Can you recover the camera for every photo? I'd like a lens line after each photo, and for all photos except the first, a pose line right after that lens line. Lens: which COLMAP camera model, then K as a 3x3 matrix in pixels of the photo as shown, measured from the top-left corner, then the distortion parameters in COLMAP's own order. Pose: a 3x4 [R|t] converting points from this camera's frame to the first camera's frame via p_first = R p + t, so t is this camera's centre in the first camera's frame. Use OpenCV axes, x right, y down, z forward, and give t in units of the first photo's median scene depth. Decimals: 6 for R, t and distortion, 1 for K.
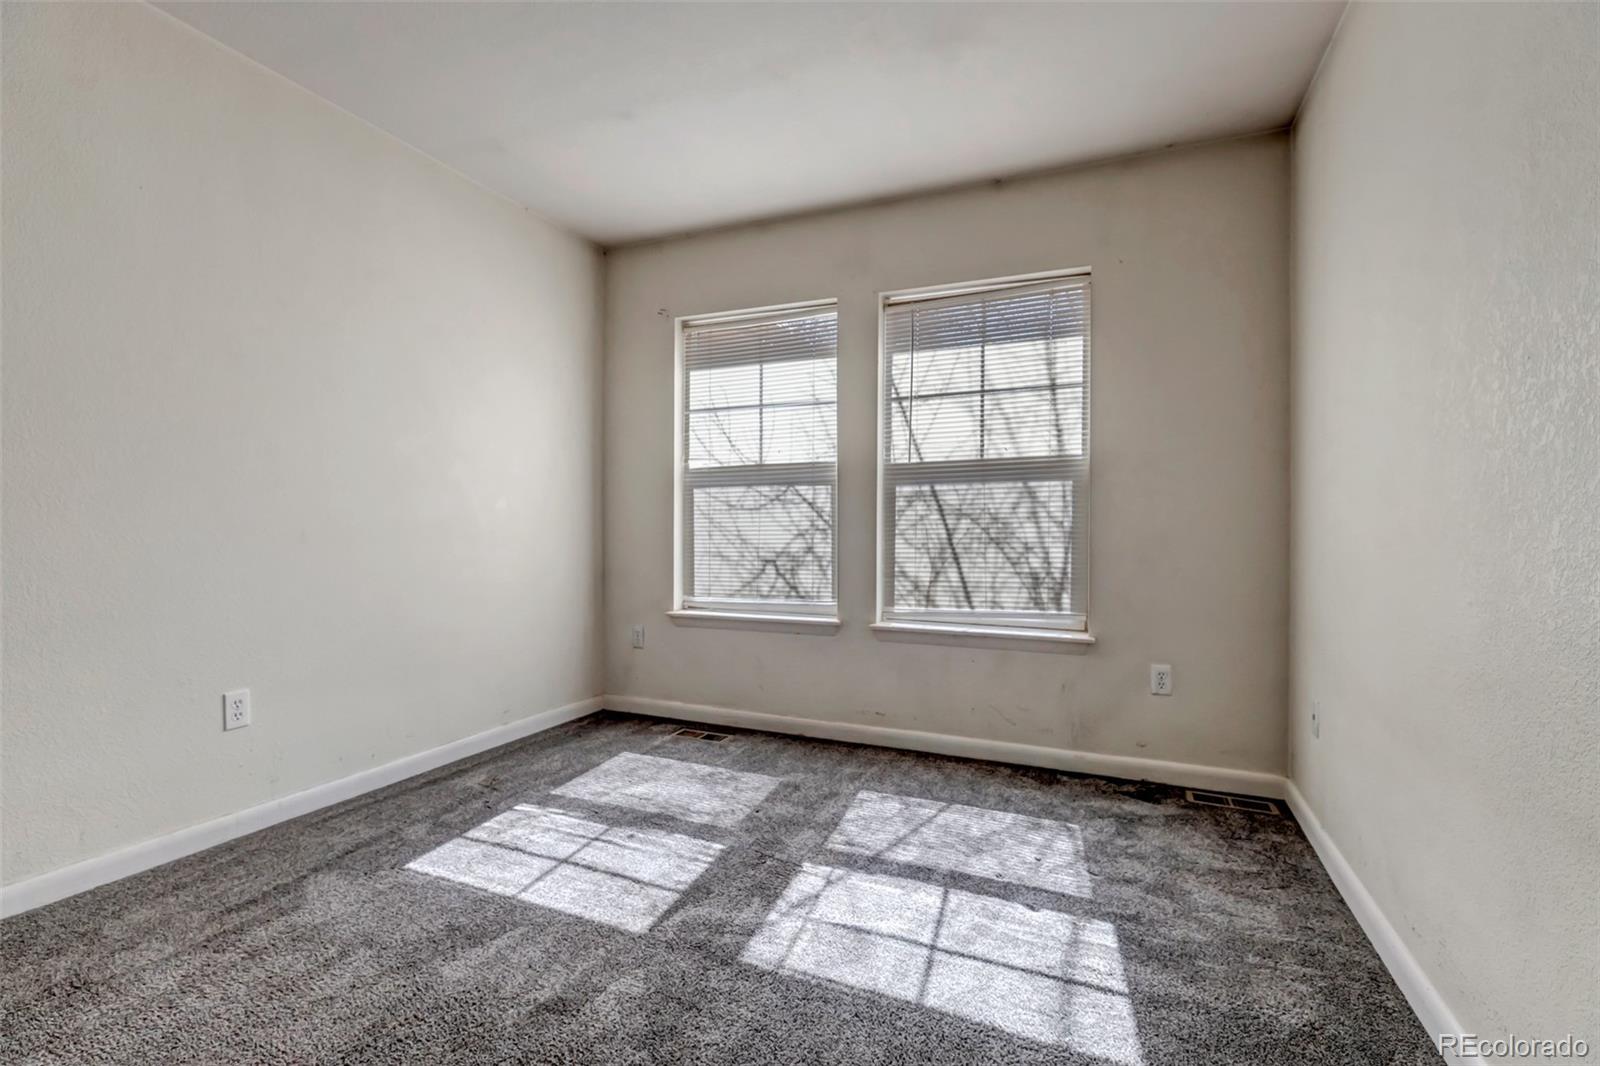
lens RADIAL K [[730.7, 0, 792.9], [0, 730.7, 519.6], [0, 0, 1]] dist [0.003781, 0.000414]
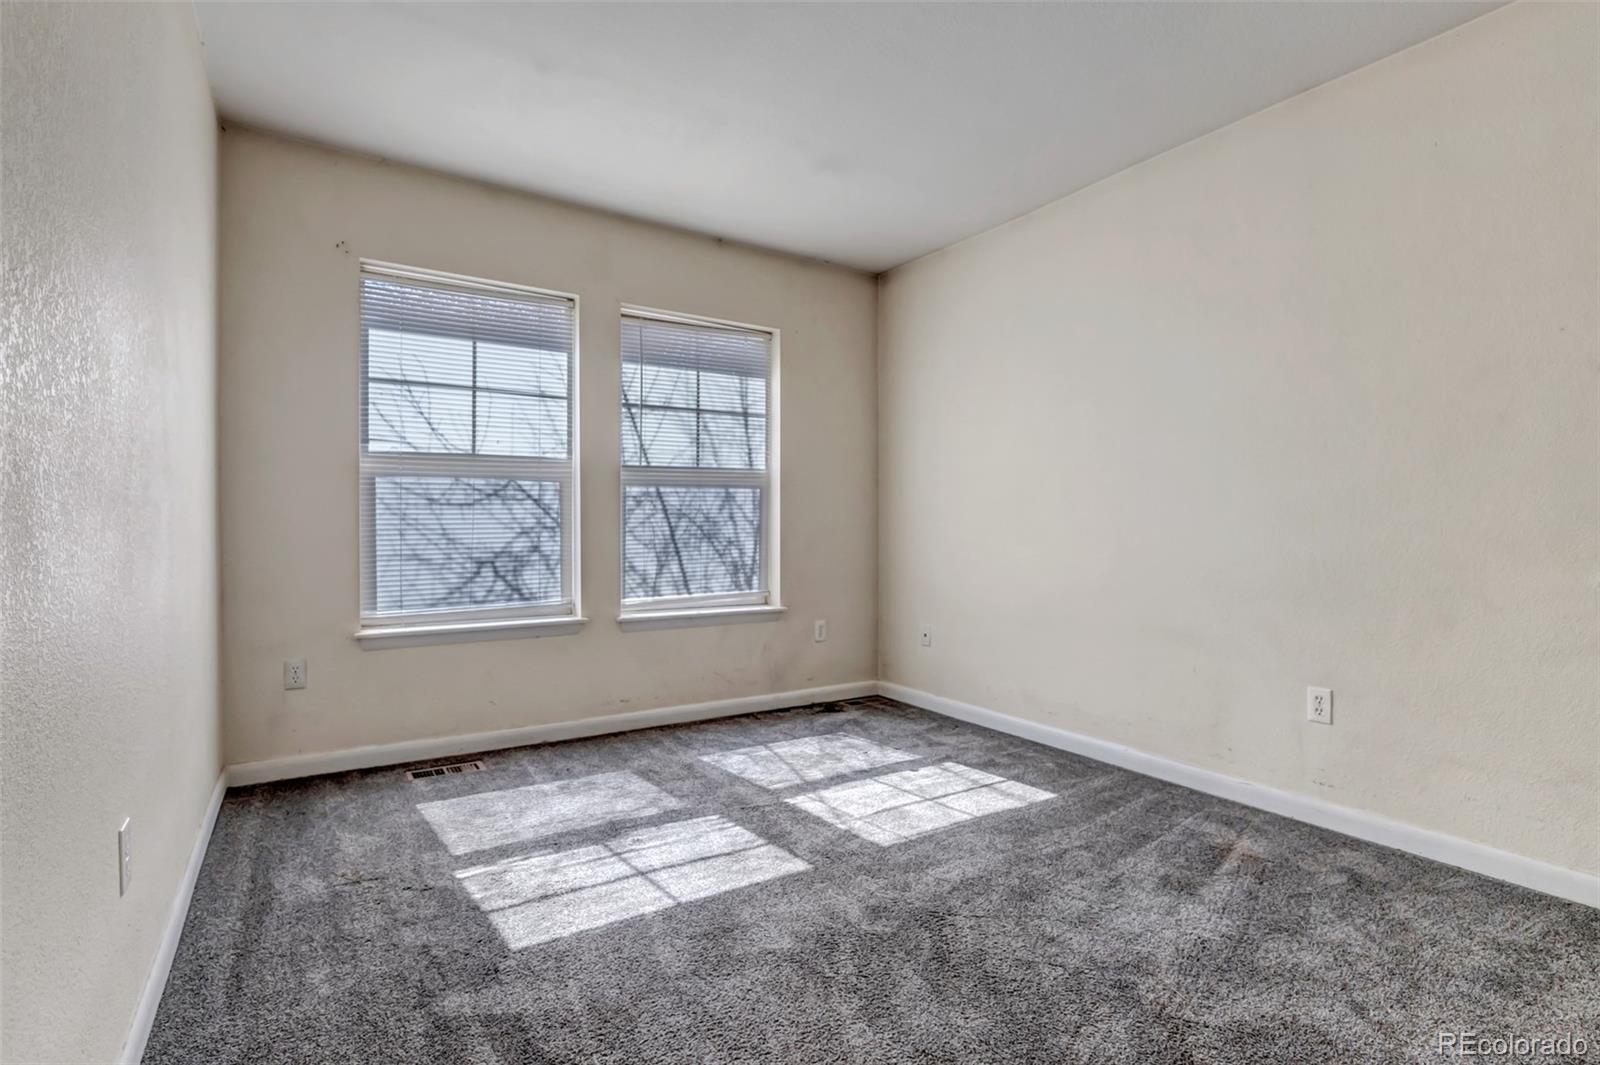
lens RADIAL K [[774.2, 0, 796.7], [0, 774.2, 515.8], [0, 0, 1]] dist [0.001595, 0.000340]
pose [[0.550555, 0.007156, 0.834768, -0.689141], [-0.012088, 0.999927, -0.000599, -0.005437], [-0.834711, -0.009761, 0.550602, 0.174572]]
